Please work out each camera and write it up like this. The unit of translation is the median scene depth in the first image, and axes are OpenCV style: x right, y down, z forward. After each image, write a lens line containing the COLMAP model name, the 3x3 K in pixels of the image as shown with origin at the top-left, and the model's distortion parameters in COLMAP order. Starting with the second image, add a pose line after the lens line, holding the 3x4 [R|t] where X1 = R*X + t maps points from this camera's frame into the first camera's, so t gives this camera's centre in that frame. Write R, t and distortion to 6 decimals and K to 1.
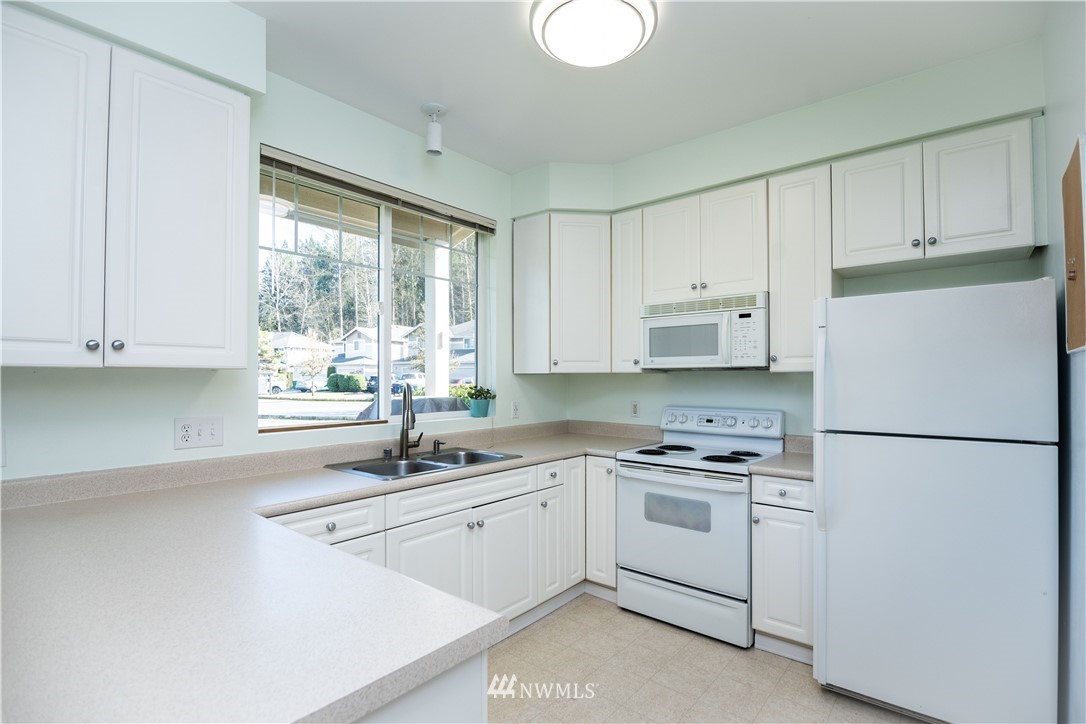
lens RADIAL K [[522.2, 0, 543.8], [0, 522.2, 364.6], [0, 0, 1]] dist [0.002650, -0.001432]
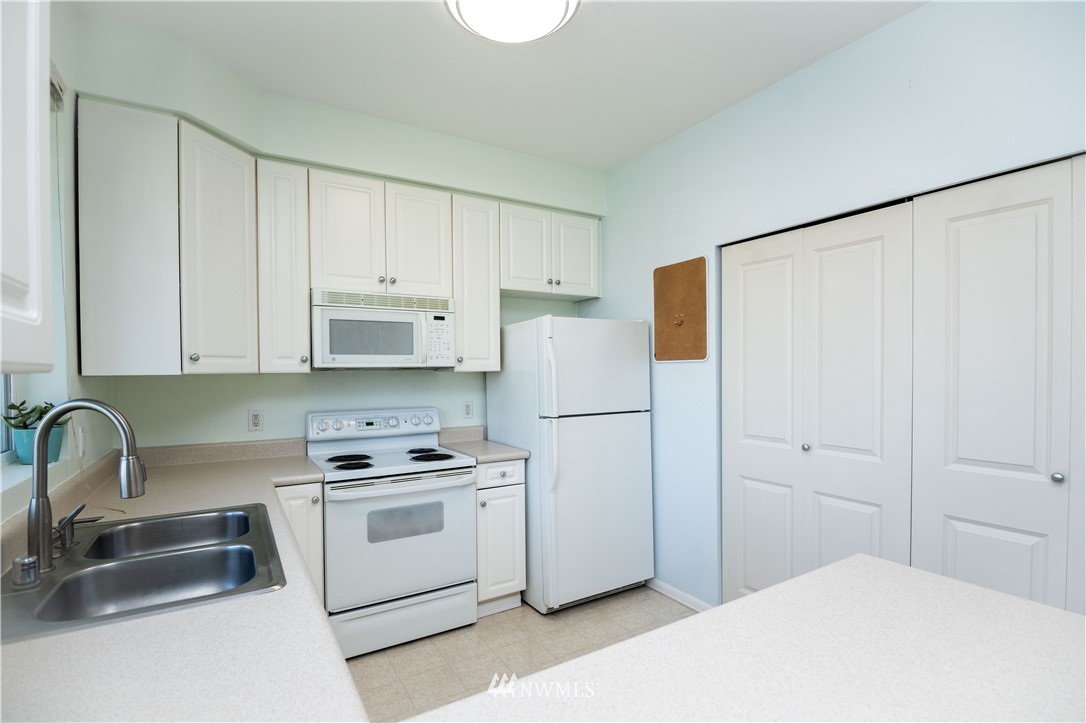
lens RADIAL K [[522.2, 0, 558.0], [0, 522.2, 374.7], [0, 0, 1]] dist [0.002650, -0.001432]
pose [[0.309135, -0.007994, 0.950985, -0.524900], [-0.014152, 0.999815, 0.013005, 0.002679], [-0.950913, -0.017478, 0.308965, 0.436826]]
